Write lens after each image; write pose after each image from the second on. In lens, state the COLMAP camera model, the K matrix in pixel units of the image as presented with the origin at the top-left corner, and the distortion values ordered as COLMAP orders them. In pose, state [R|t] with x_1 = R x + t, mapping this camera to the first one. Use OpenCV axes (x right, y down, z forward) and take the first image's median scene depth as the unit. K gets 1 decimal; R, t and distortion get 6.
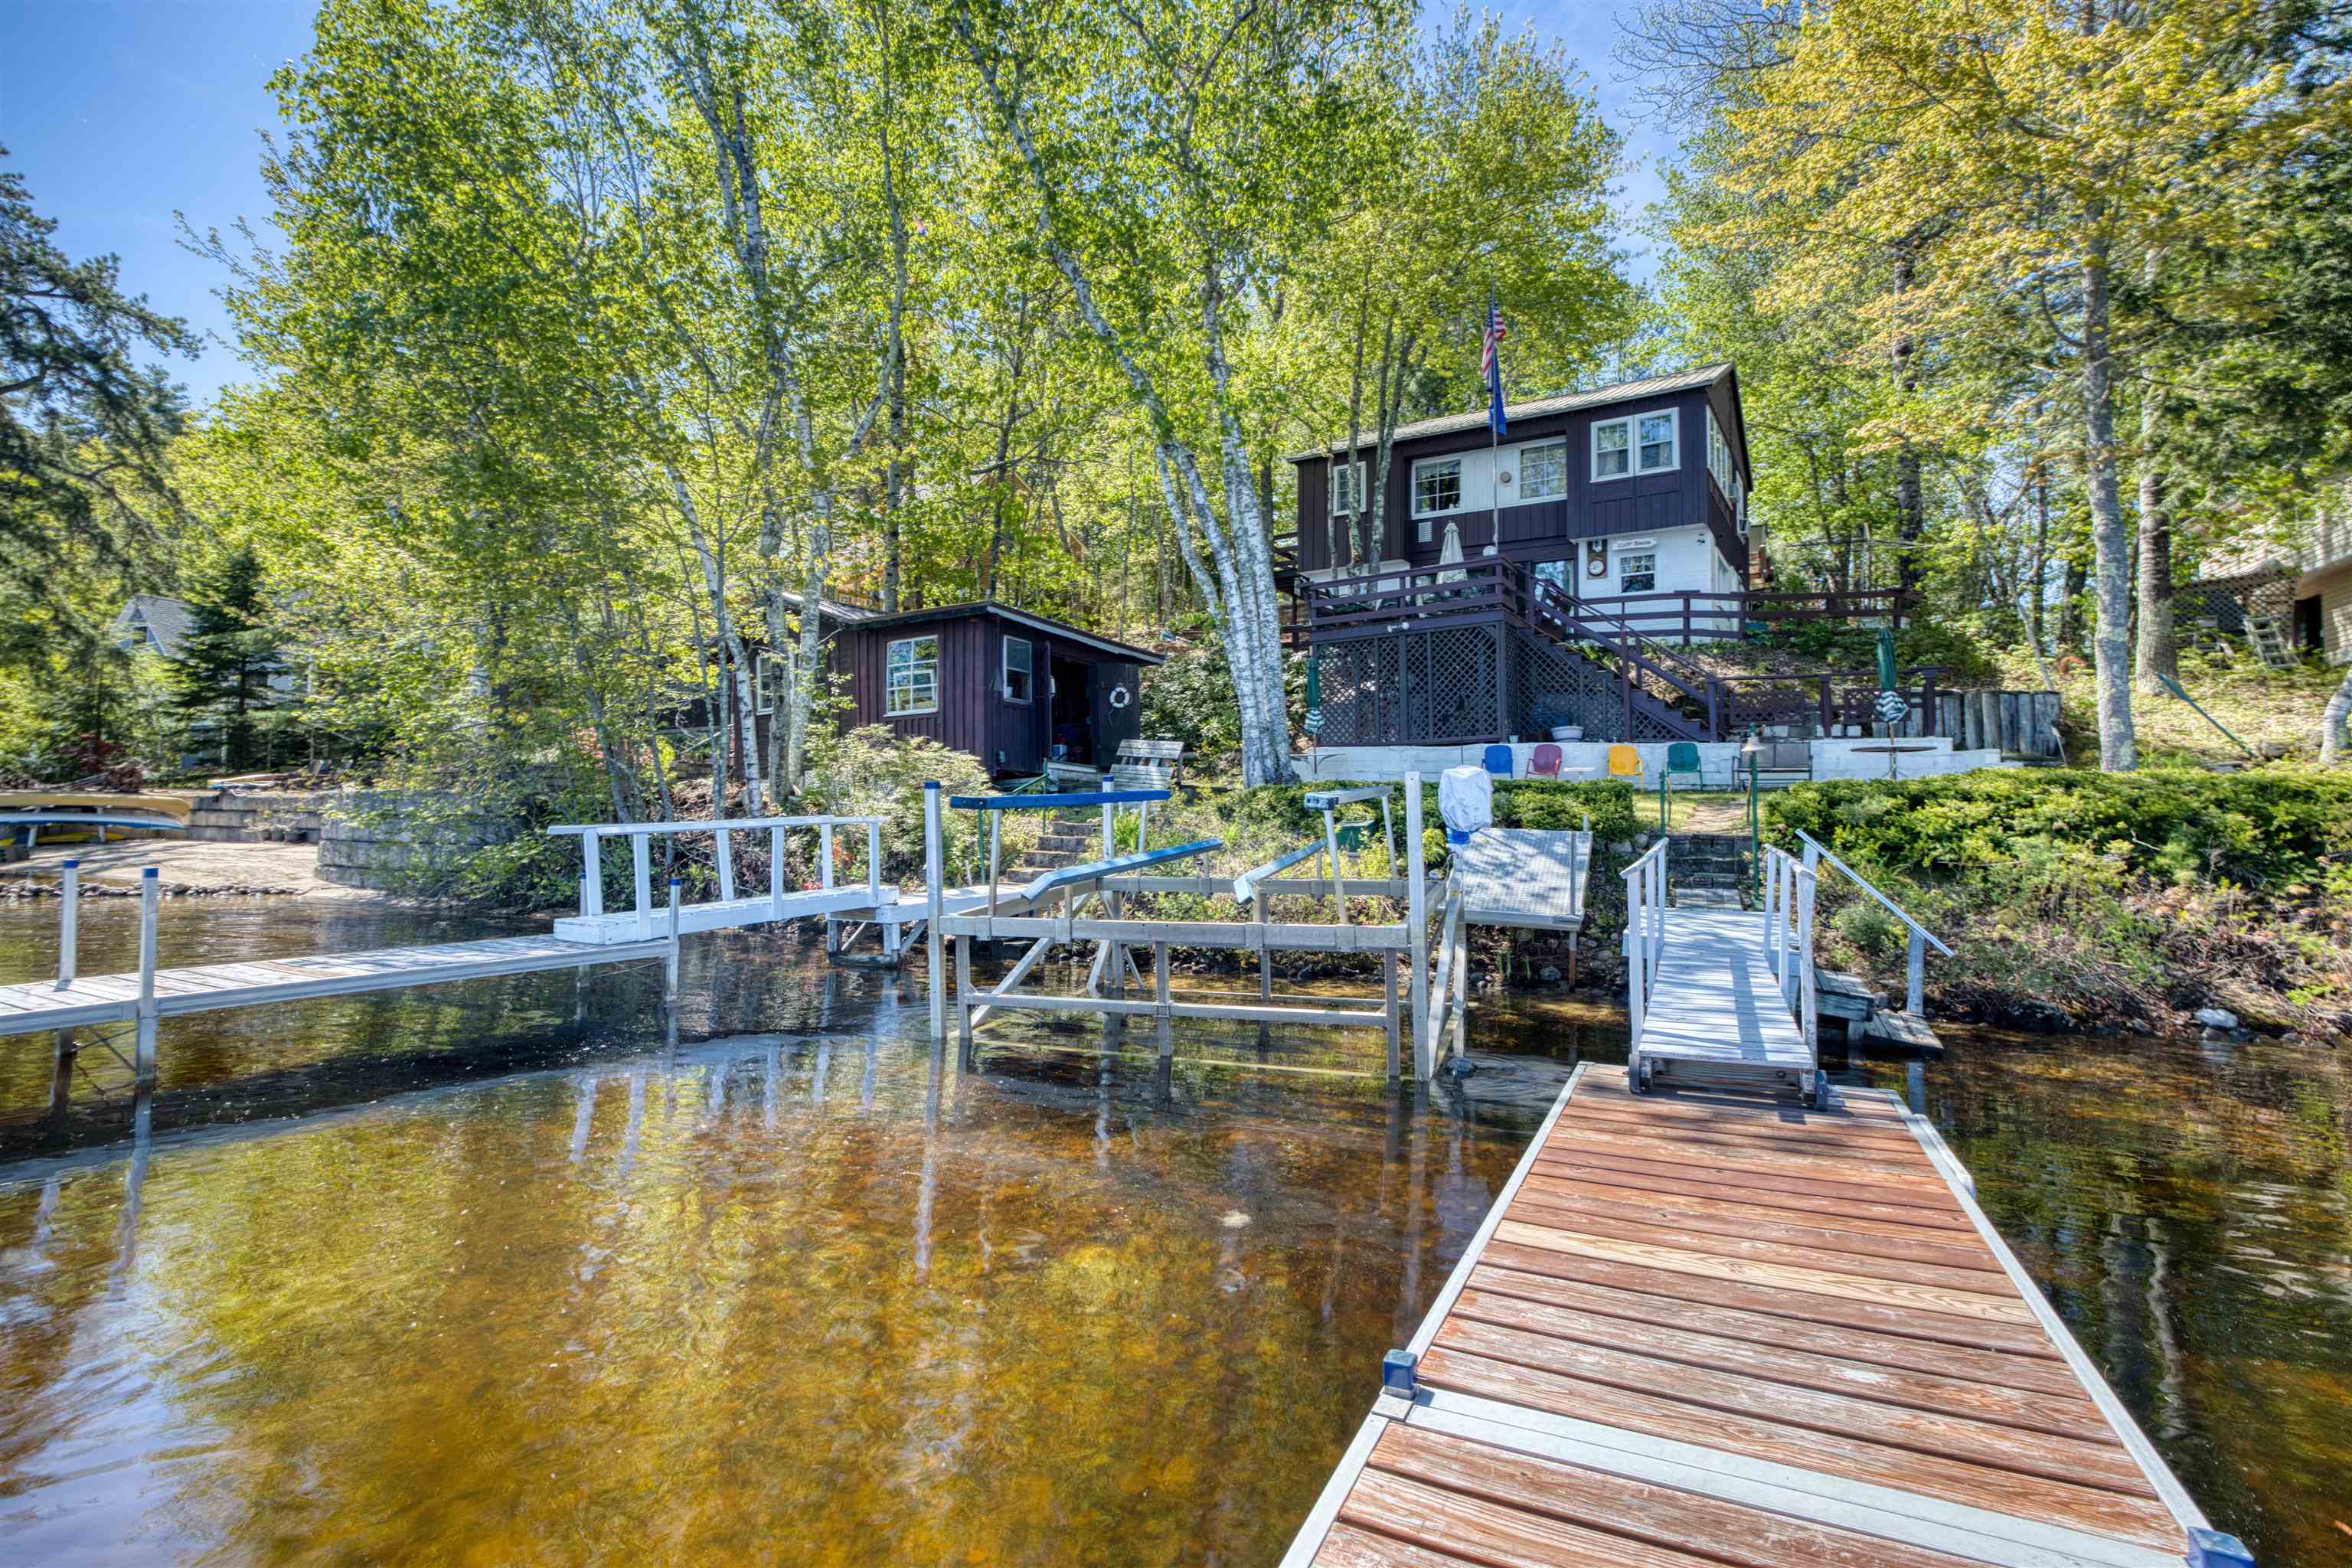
lens RADIAL K [[1070.7, 0, 1183.1], [0, 1070.7, 772.2], [0, 0, 1]] dist [-0.051106, 0.025668]
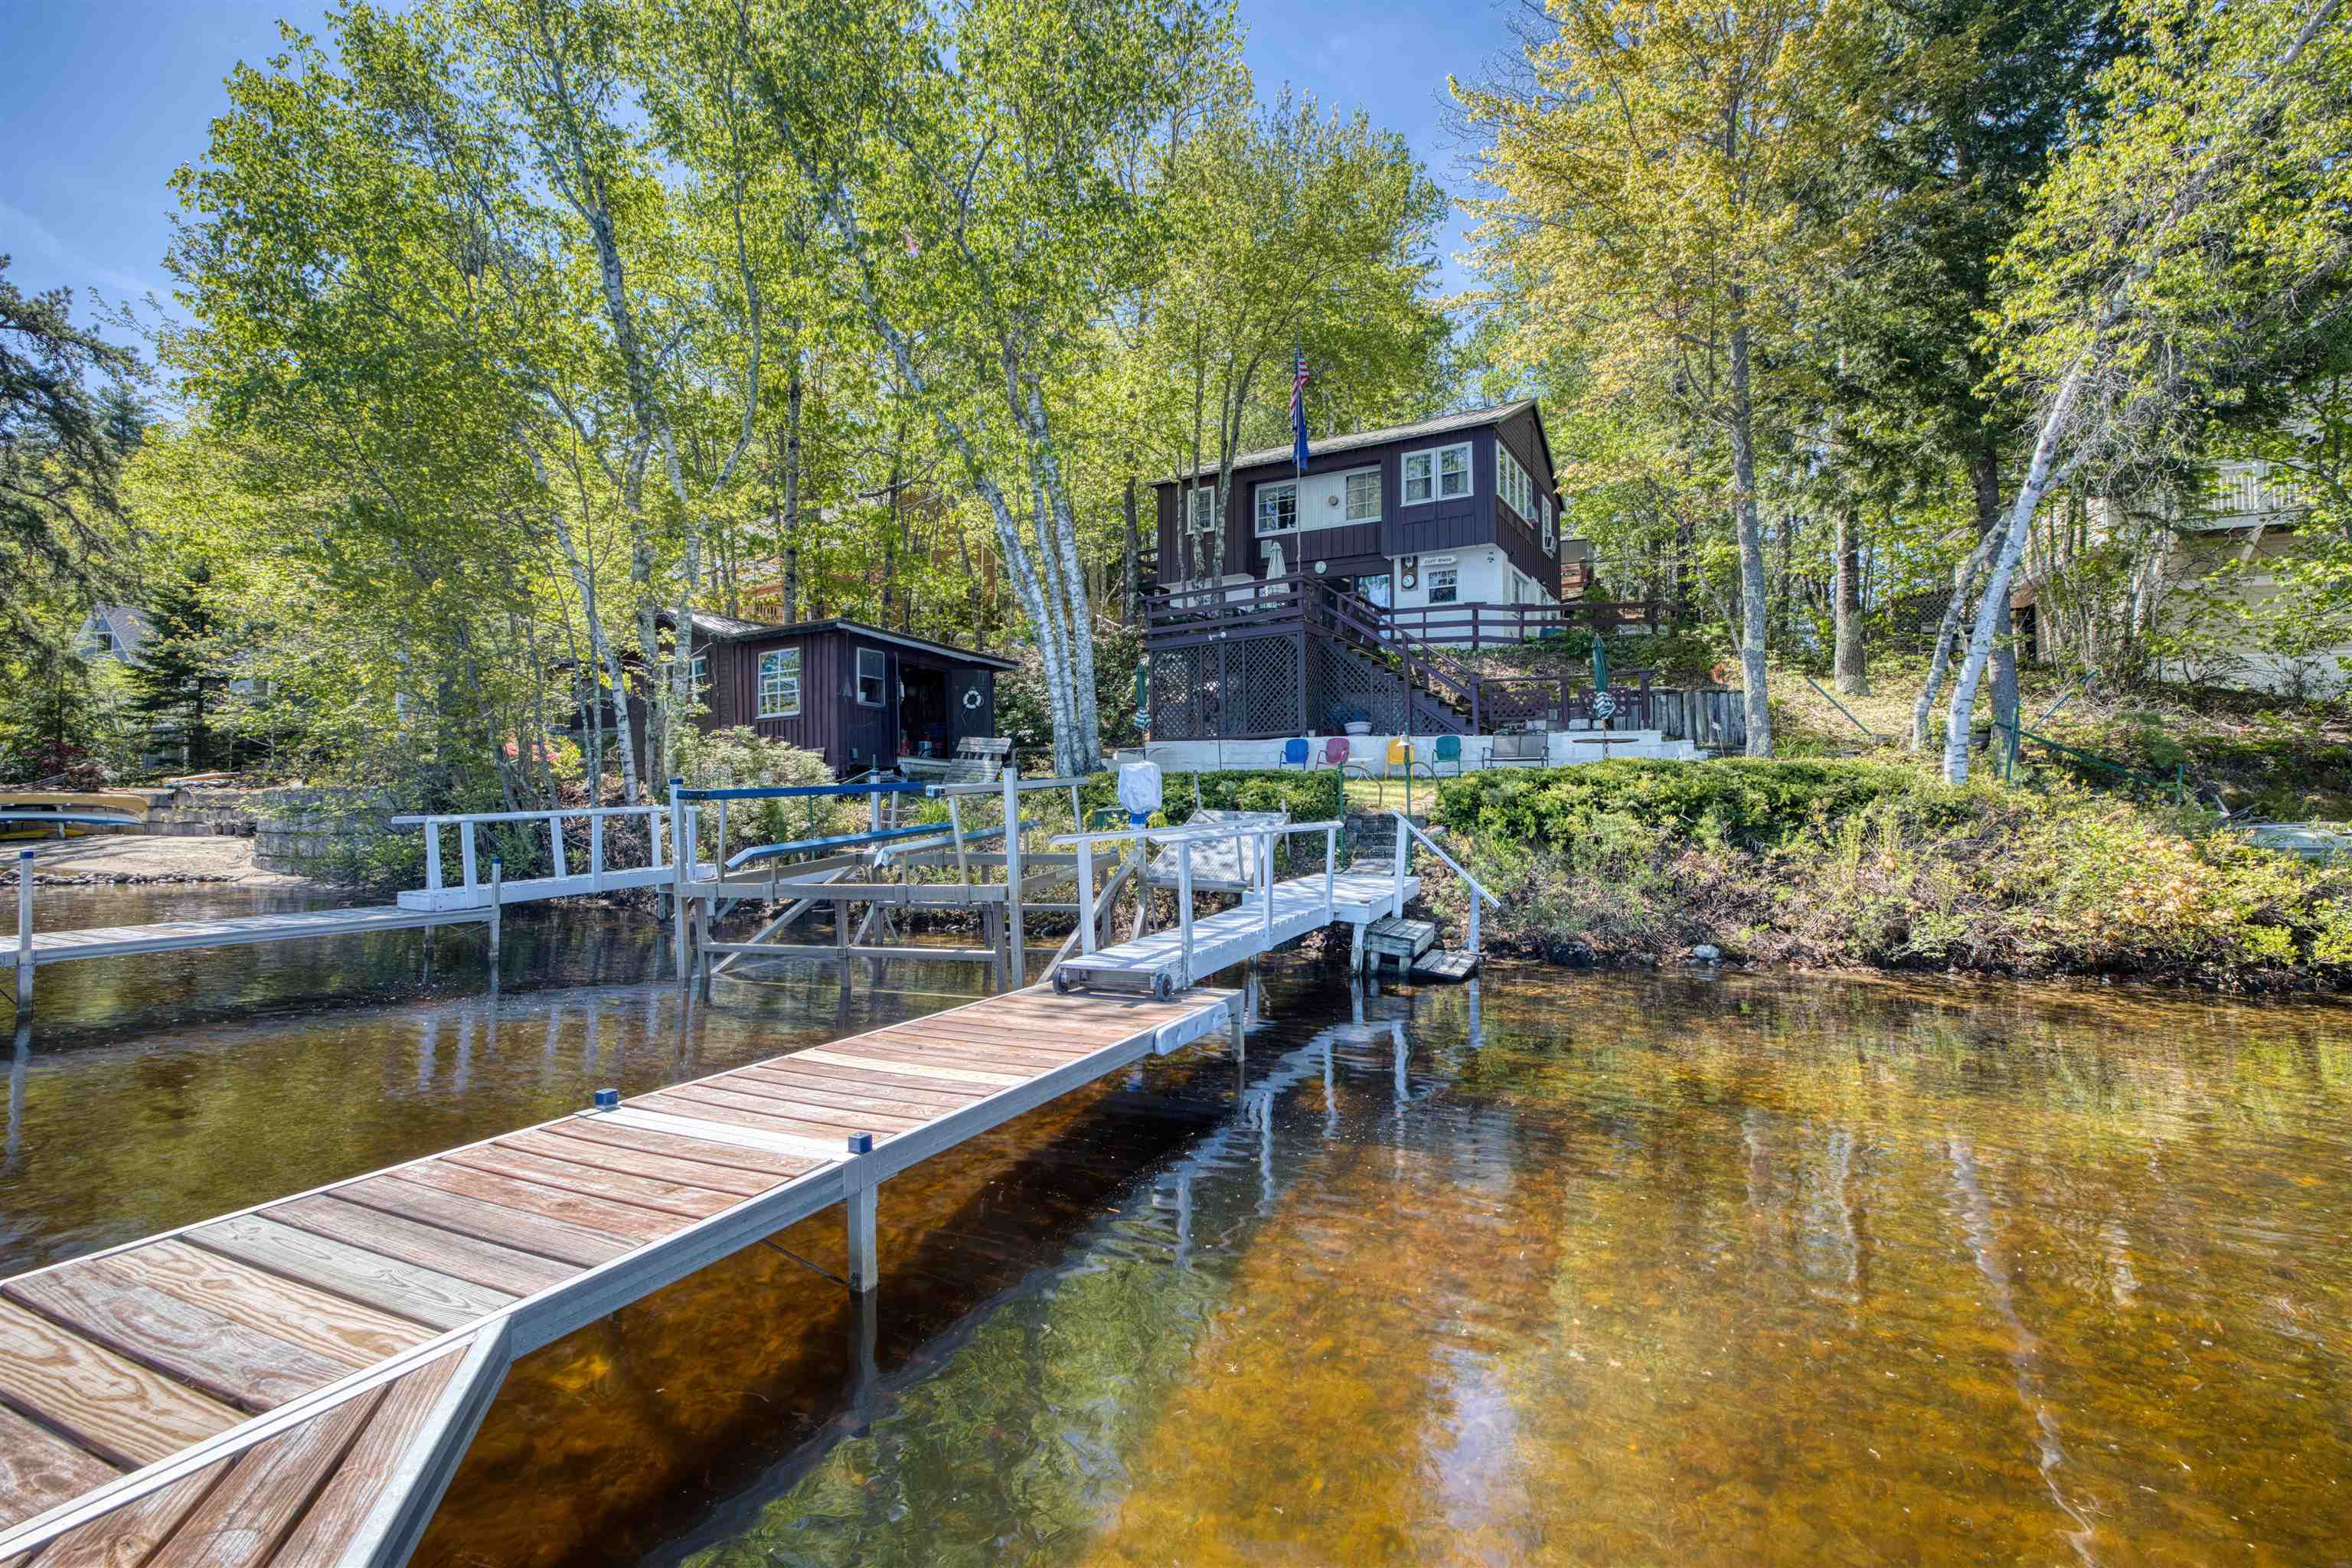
lens RADIAL K [[1010.7, 0, 1182.5], [0, 1010.7, 771.4], [0, 0, 1]] dist [-0.049805, 0.018754]
pose [[0.999136, -0.009164, 0.040531, 0.109529], [0.008755, 0.999909, 0.010262, -0.002133], [-0.040621, -0.009898, 0.999126, -0.075342]]
